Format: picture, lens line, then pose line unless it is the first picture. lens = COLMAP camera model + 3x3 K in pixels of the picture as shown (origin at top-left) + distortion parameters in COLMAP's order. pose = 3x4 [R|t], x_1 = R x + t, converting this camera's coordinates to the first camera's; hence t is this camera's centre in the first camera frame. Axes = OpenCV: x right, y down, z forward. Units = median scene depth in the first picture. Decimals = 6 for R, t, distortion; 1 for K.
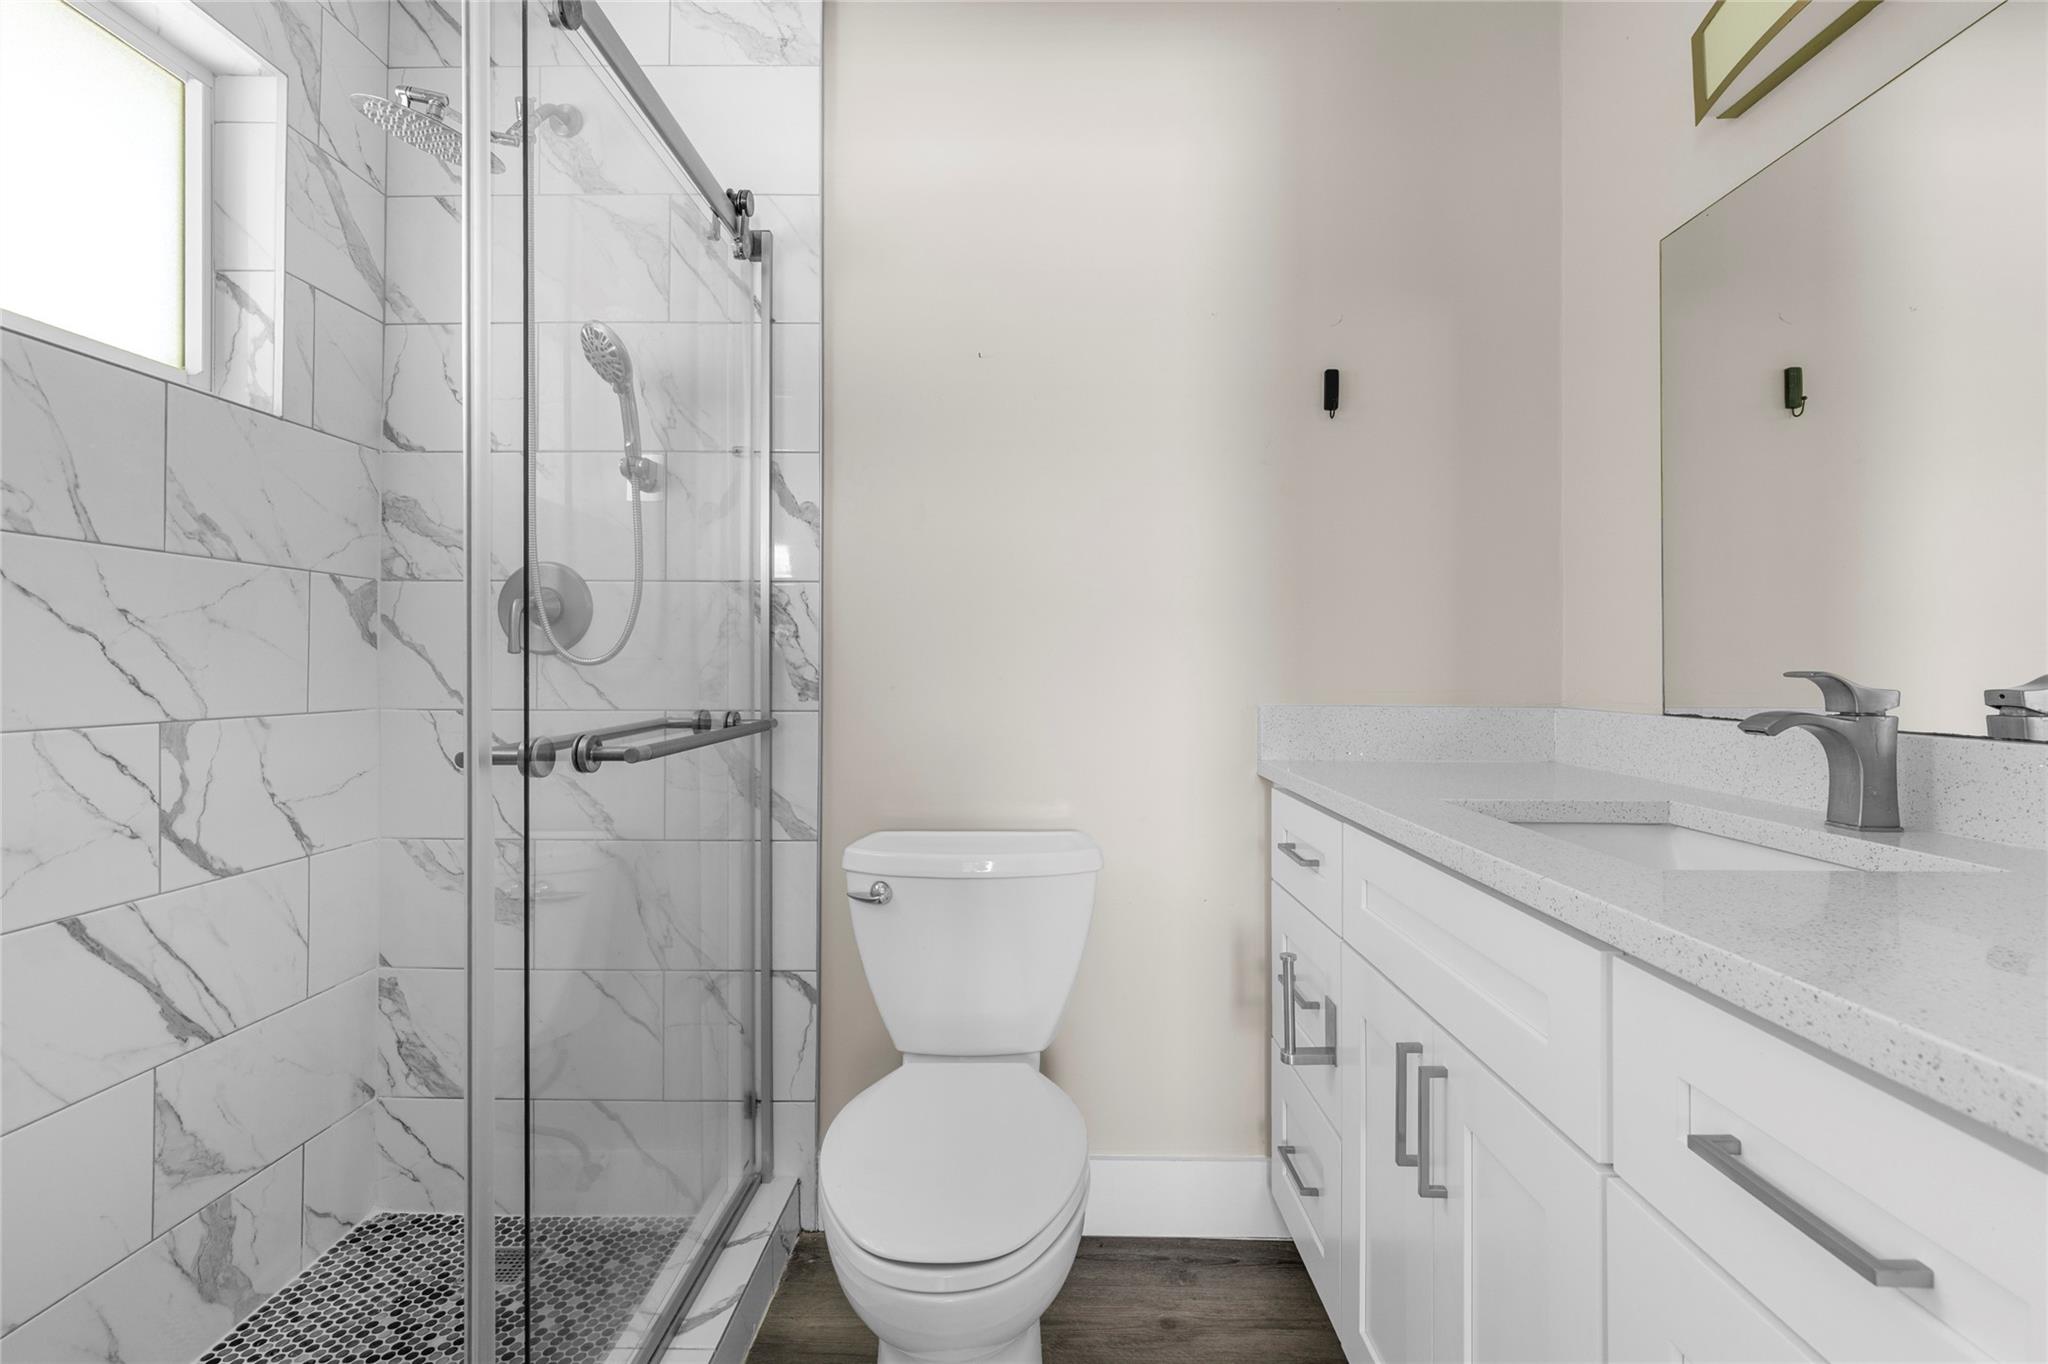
lens RADIAL K [[920.3, 0, 1030.9], [0, 920.3, 672.5], [0, 0, 1]] dist [0.003835, -0.001654]
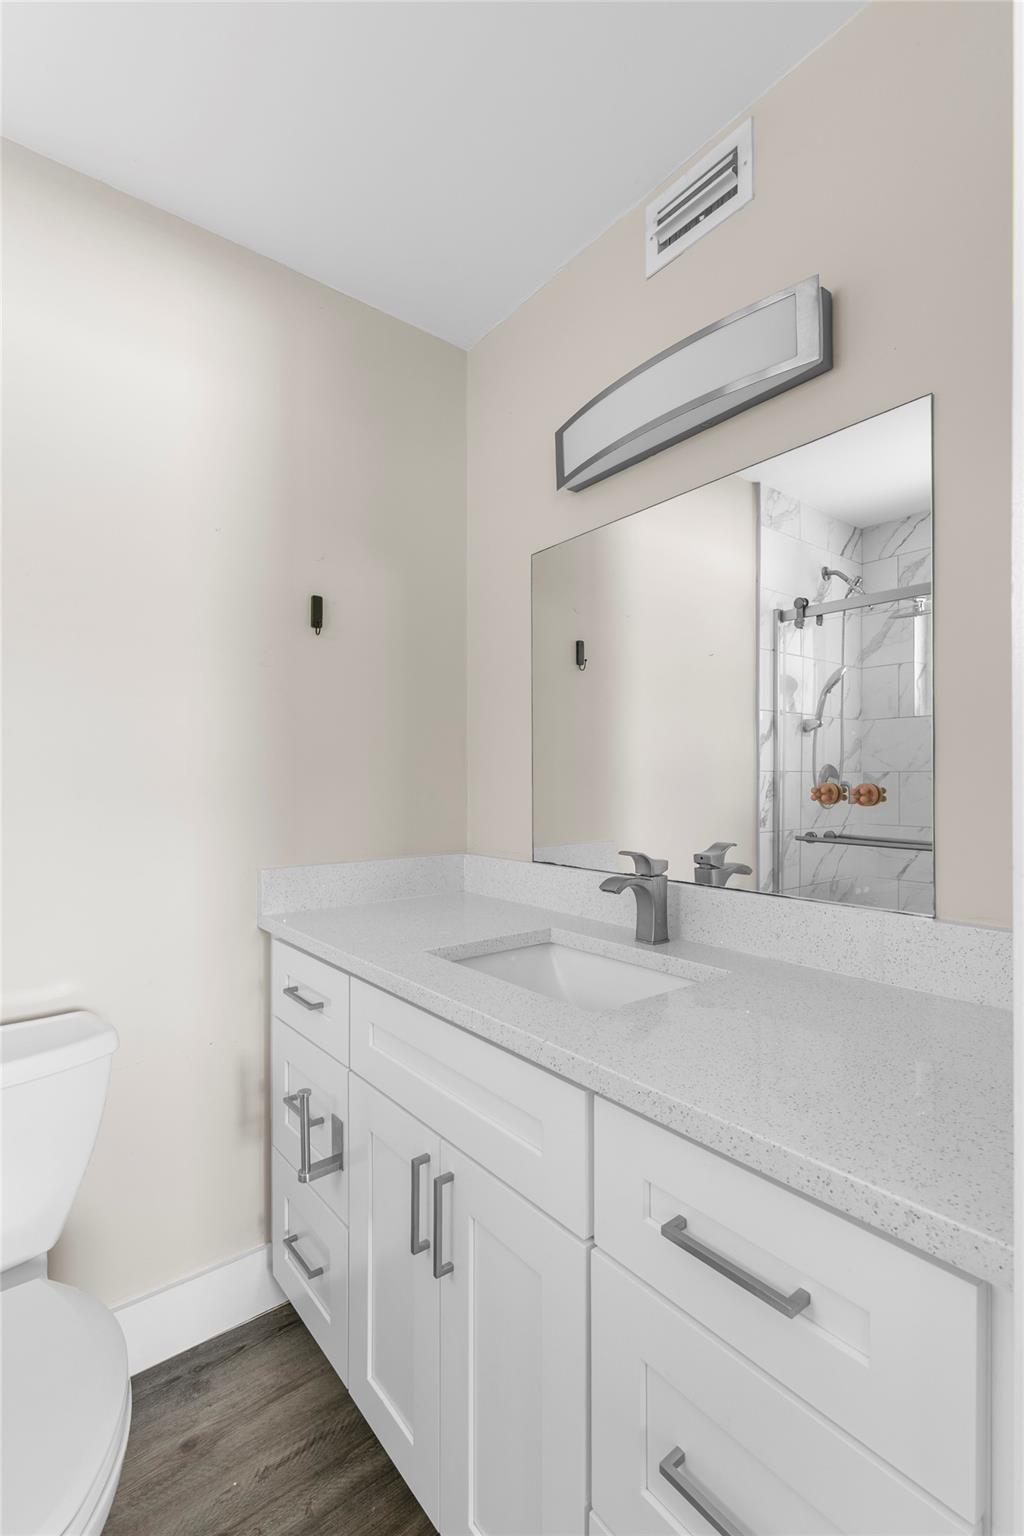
lens RADIAL K [[690.2, 0, 515.3], [0, 690.2, 786.7], [0, 0, 1]] dist [0.003835, -0.001654]
pose [[0.773276, -0.008145, 0.634017, -0.074658], [0.003290, 0.999956, 0.008833, -0.096456], [-0.634061, -0.004744, 0.773269, 0.131339]]
